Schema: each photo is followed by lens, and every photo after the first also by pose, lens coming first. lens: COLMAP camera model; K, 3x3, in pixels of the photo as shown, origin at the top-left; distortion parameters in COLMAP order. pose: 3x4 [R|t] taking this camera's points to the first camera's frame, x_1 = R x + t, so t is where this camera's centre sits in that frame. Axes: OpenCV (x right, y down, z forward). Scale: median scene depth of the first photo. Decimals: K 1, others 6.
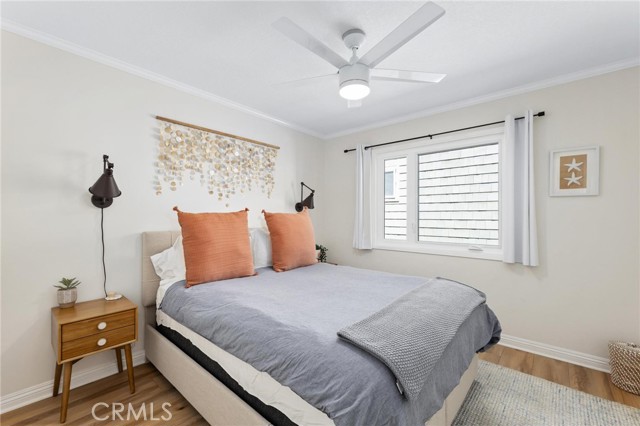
lens RADIAL K [[278.8, 0, 320.0], [0, 278.8, 213.0], [0, 0, 1]] dist [0.000670, 0.000067]
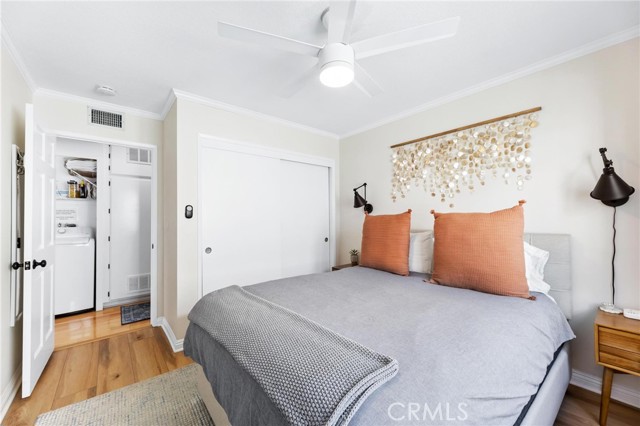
lens RADIAL K [[262.8, 0, 322.8], [0, 262.8, 211.1], [0, 0, 1]] dist [-0.000384, -0.000190]
pose [[-0.156387, -0.032107, -0.987174, 0.649731], [0.024517, 0.999037, -0.036377, 0.013383], [0.987391, -0.029892, -0.155450, 0.745857]]
